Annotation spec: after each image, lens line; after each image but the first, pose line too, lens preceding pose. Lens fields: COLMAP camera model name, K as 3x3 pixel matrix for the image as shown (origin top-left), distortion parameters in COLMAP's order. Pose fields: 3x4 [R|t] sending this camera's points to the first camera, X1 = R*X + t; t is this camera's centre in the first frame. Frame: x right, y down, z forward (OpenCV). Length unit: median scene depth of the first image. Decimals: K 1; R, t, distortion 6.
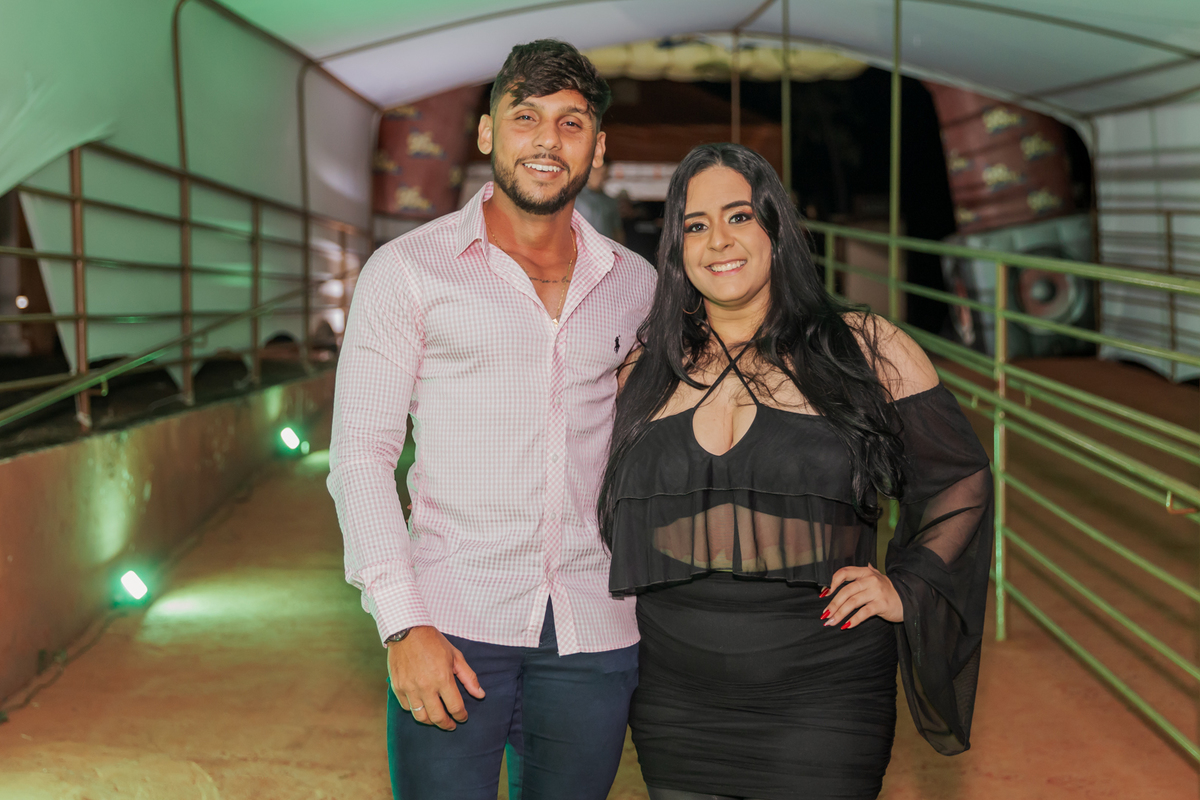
lens RADIAL K [[1643.5, 0, 562.8], [0, 1643.5, 421.3], [0, 0, 1]] dist [0.006002, 0.000000]
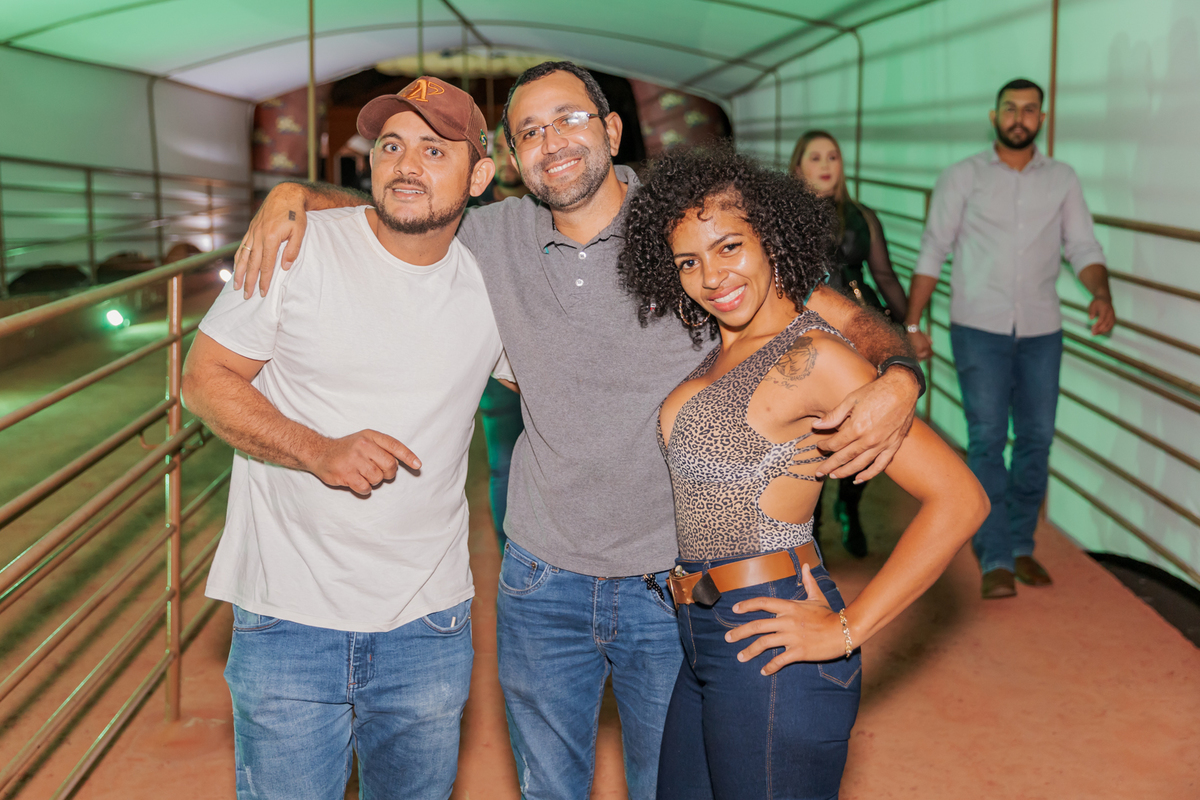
lens RADIAL K [[1205.6, 0, 624.4], [0, 1205.6, 386.4], [0, 0, 1]] dist [0.020241, 0.000000]
pose [[0.999579, -0.014279, -0.025241, 0.292098], [0.015844, 0.997891, 0.062951, 0.008775], [0.024289, -0.063324, 0.997697, -0.141695]]
